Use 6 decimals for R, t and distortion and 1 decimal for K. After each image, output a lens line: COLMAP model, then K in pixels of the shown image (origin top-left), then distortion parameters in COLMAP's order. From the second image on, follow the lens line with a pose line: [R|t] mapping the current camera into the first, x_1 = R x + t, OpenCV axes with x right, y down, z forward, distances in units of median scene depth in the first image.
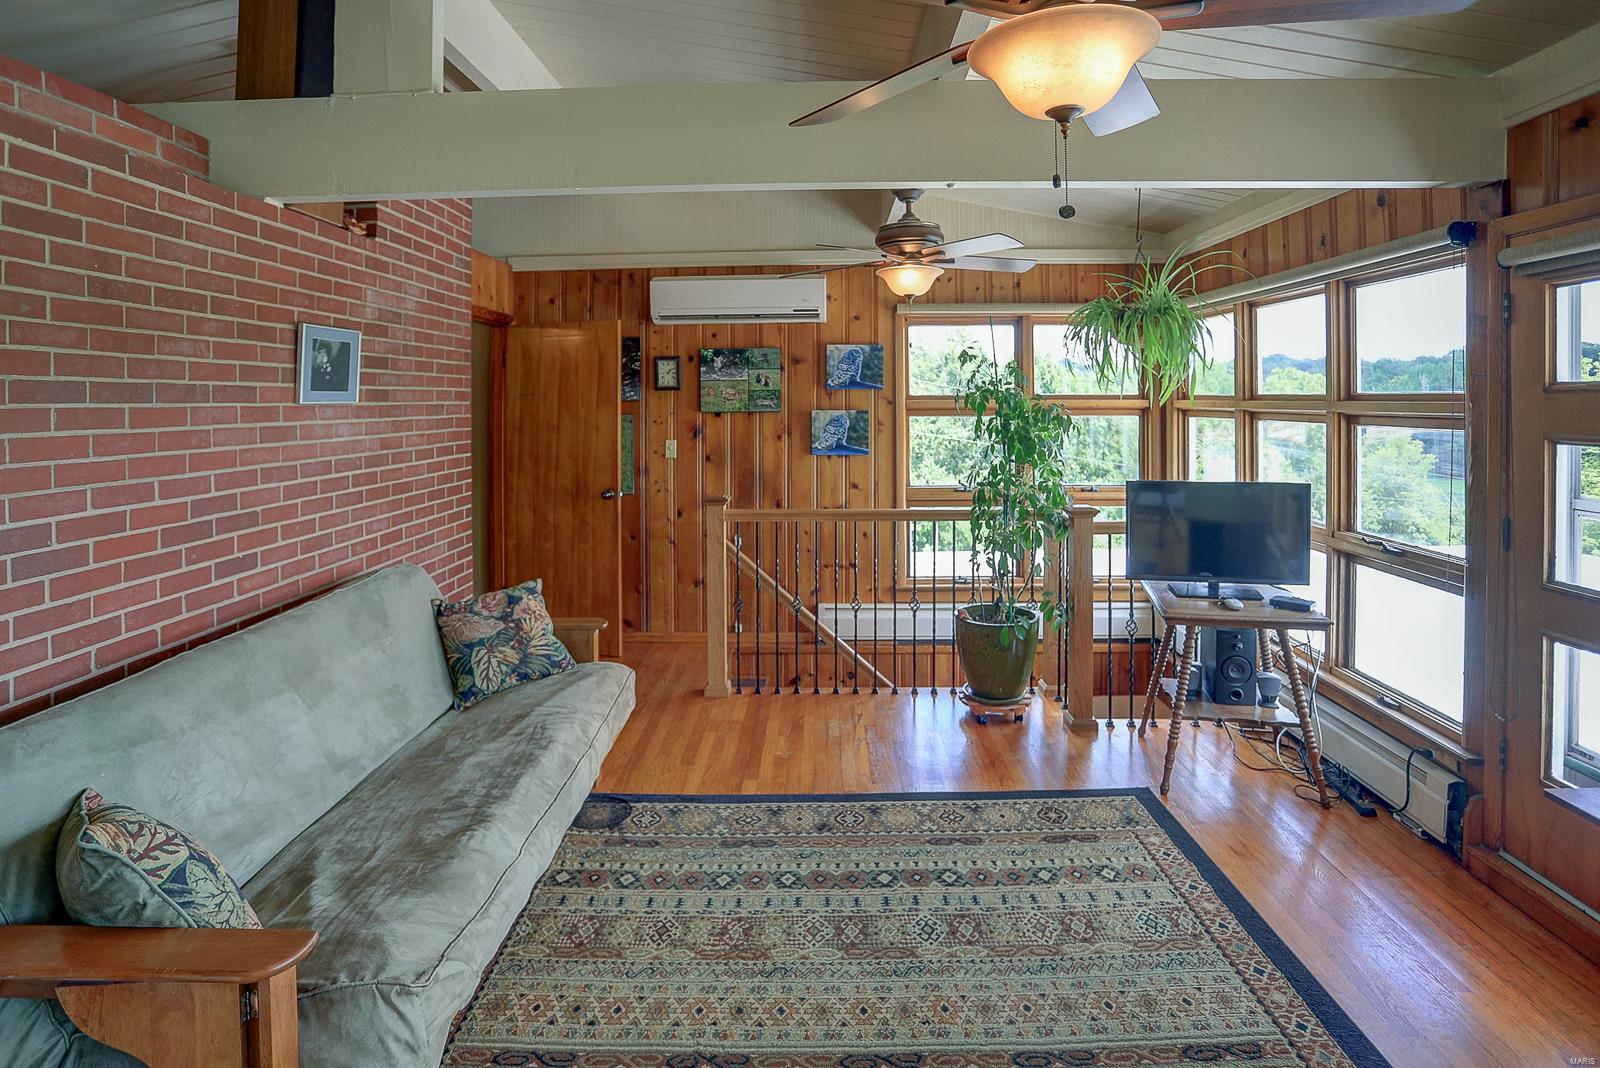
lens RADIAL K [[735.2, 0, 800.5], [0, 735.2, 455.1], [0, 0, 1]] dist [-0.061468, 0.020993]
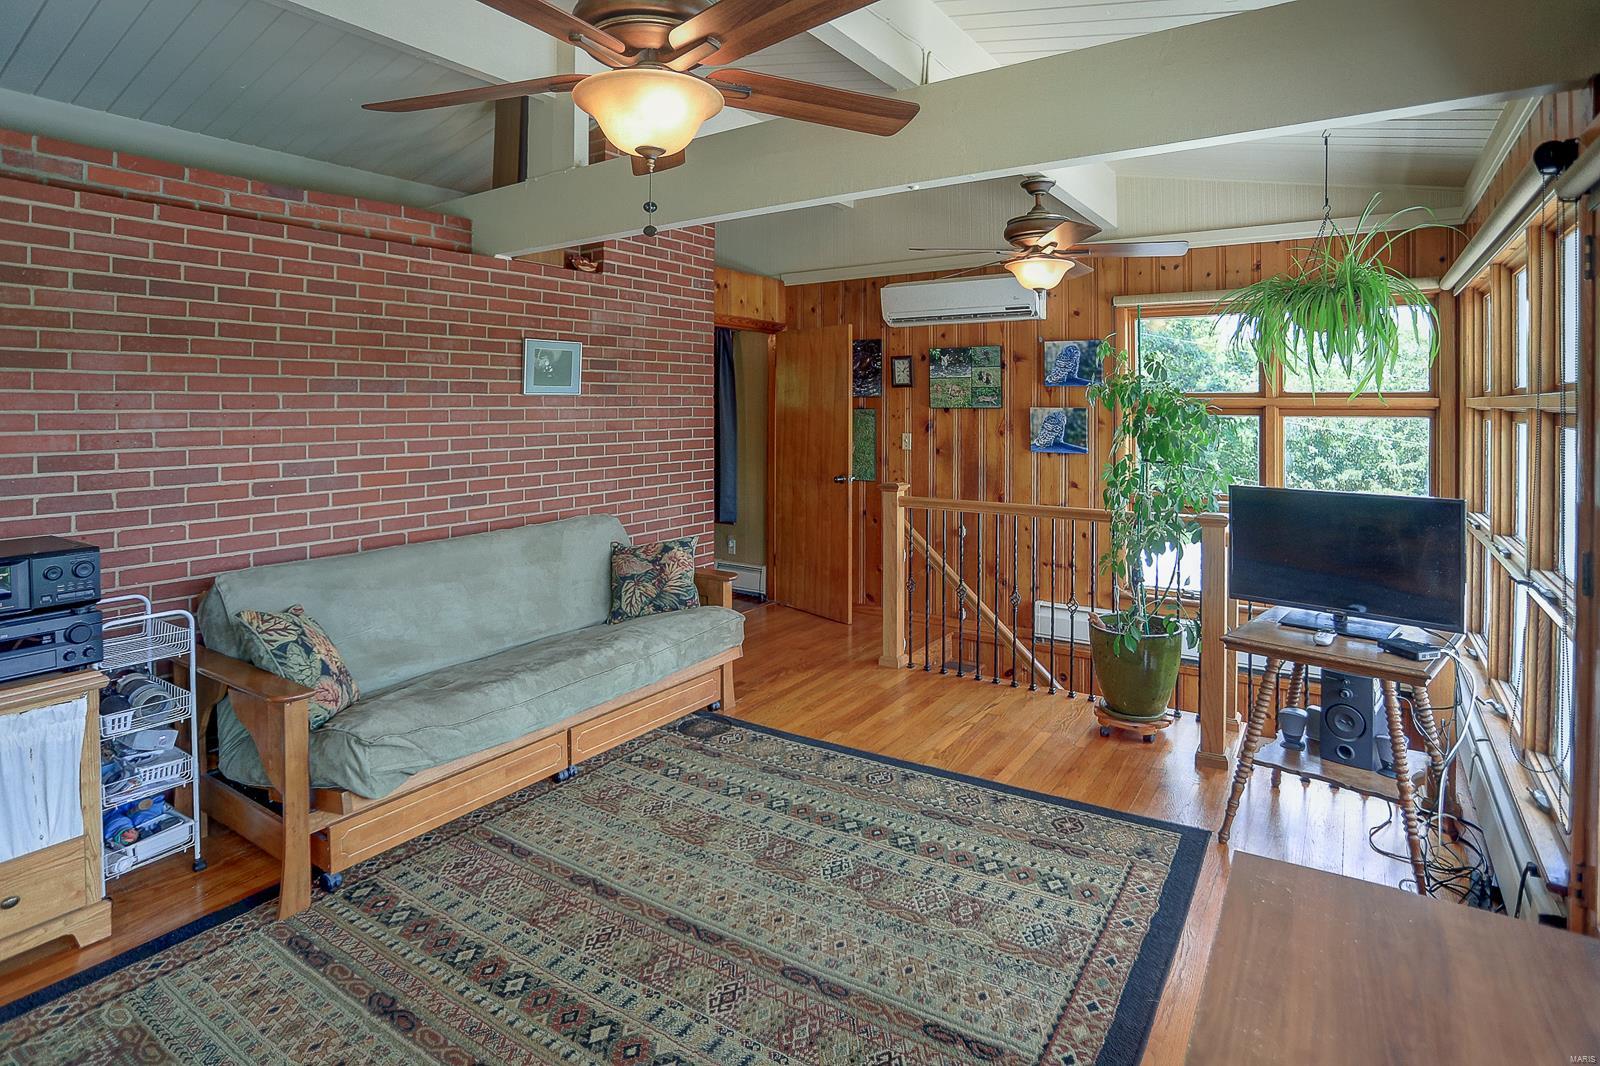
lens RADIAL K [[754.4, 0, 924.2], [0, 754.4, 459.8], [0, 0, 1]] dist [-0.045474, 0.000453]
pose [[0.892588, 0.041403, -0.448968, 0.553230], [-0.040113, 0.999118, 0.012390, 0.006895], [0.449085, 0.006951, 0.893462, 0.020058]]
